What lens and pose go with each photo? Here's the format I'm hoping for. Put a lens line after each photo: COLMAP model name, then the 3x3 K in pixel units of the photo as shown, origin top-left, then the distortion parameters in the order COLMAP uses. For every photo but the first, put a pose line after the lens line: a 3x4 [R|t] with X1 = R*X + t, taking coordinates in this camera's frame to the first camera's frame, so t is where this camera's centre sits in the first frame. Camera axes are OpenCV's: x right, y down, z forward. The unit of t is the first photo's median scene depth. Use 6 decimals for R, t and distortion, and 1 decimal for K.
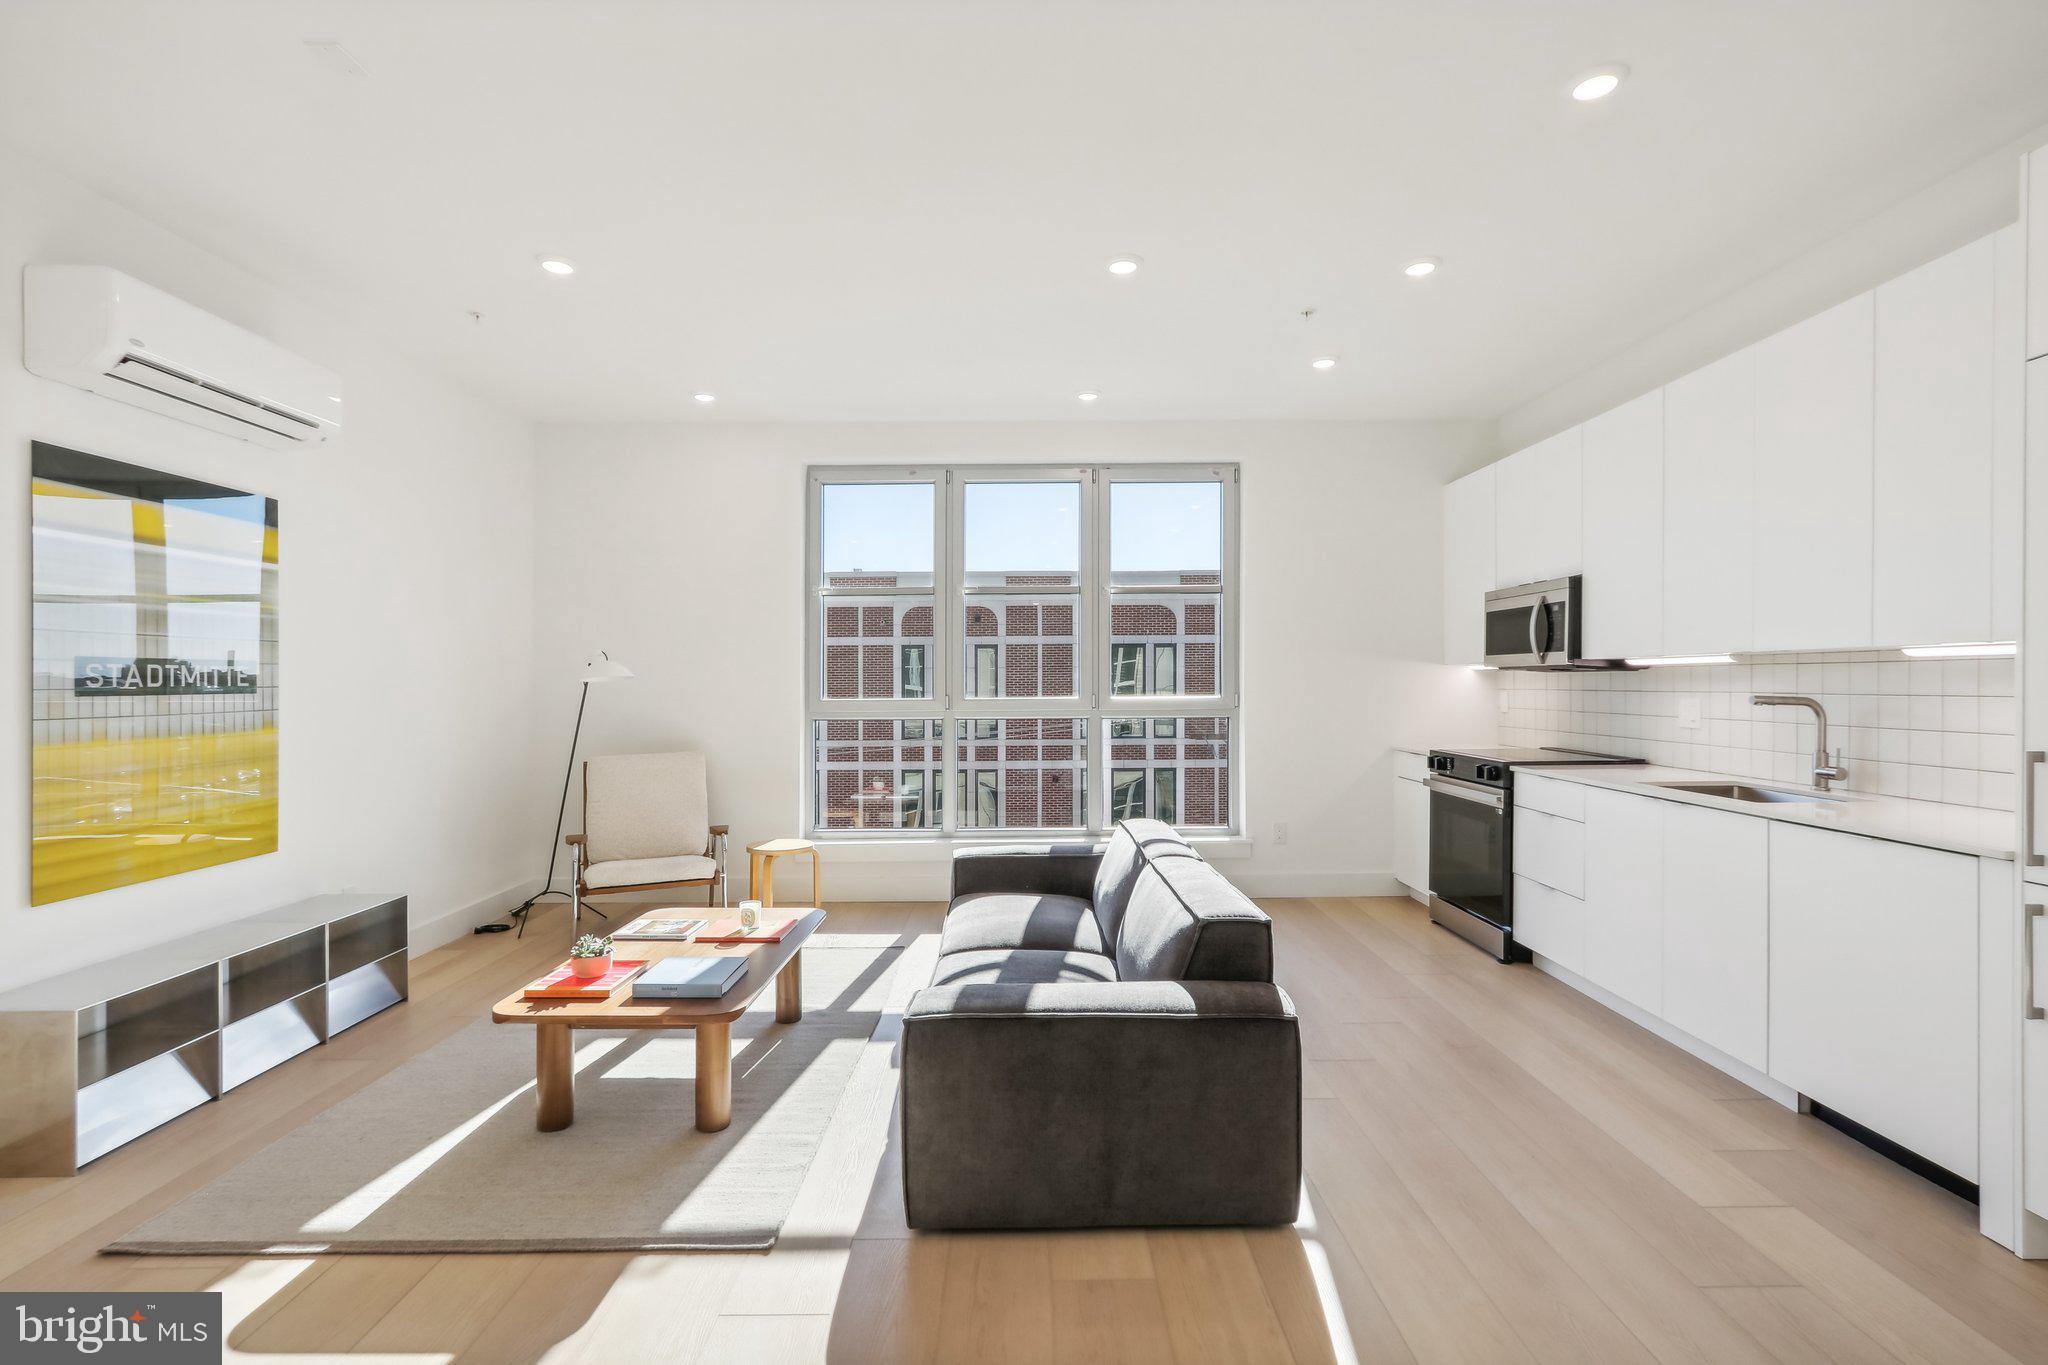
lens RADIAL K [[949.0, 0, 1026.7], [0, 949.0, 691.3], [0, 0, 1]] dist [-0.002500, 0.000160]
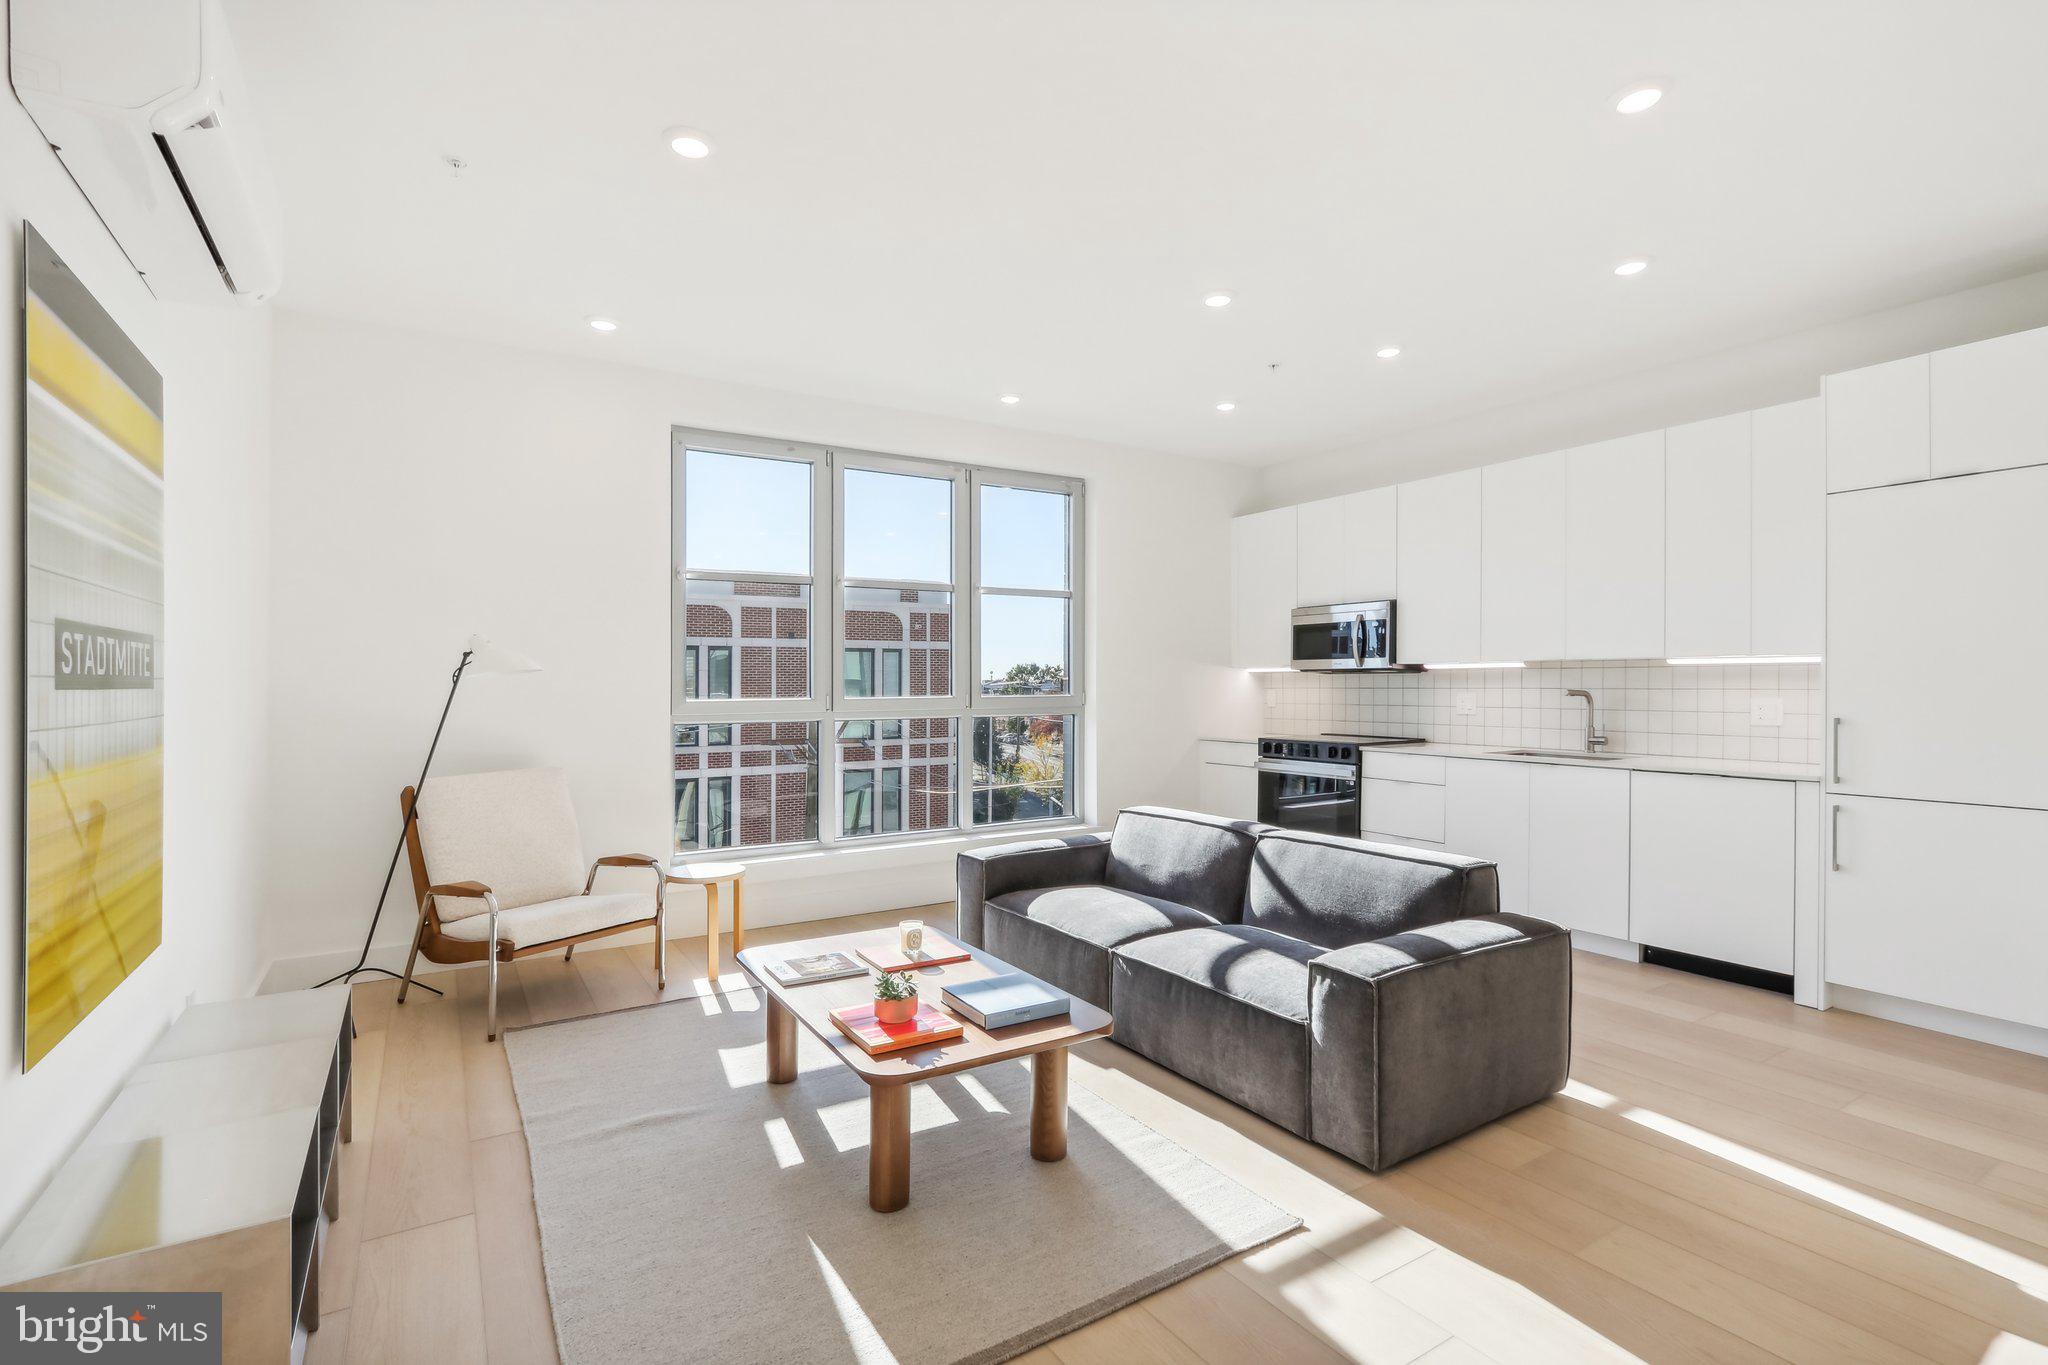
lens RADIAL K [[948.4, 0, 1028.1], [0, 948.4, 699.2], [0, 0, 1]] dist [-0.001276, -0.000498]
pose [[0.849570, -0.005880, 0.527443, -0.527909], [0.004537, 0.999982, 0.003839, 0.007472], [-0.527456, -0.000869, 0.849582, 0.144337]]
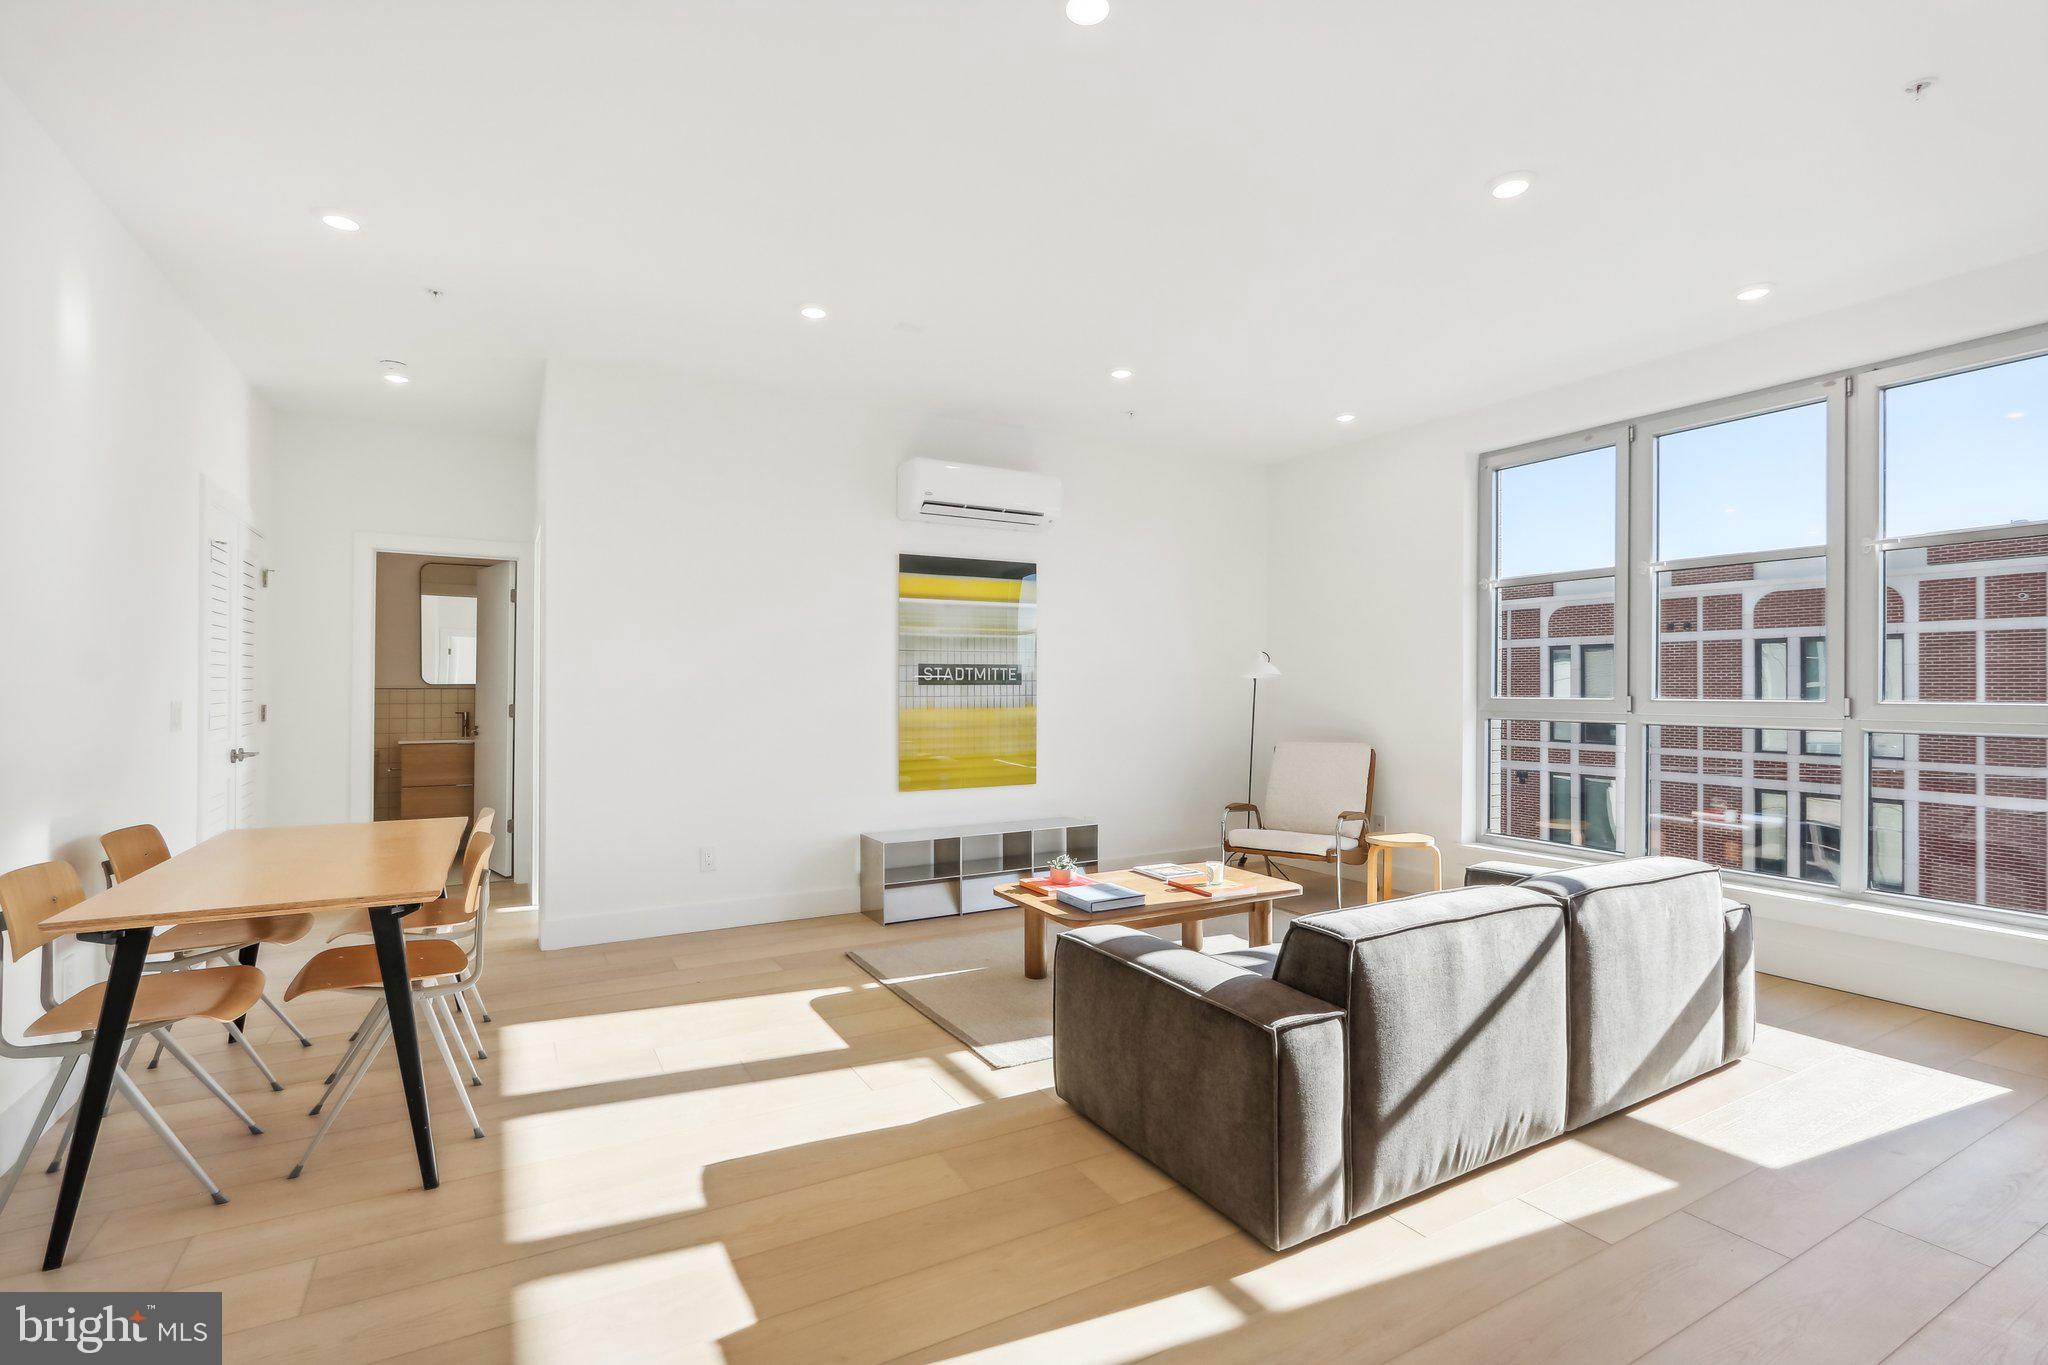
lens RADIAL K [[946.6, 0, 1032.7], [0, 946.6, 685.1], [0, 0, 1]] dist [-0.004380, 0.000843]
pose [[0.496279, 0.005709, -0.868144, 0.494892], [-0.011190, 0.999937, 0.000179, 0.002067], [0.868091, 0.009626, 0.496312, 0.163490]]
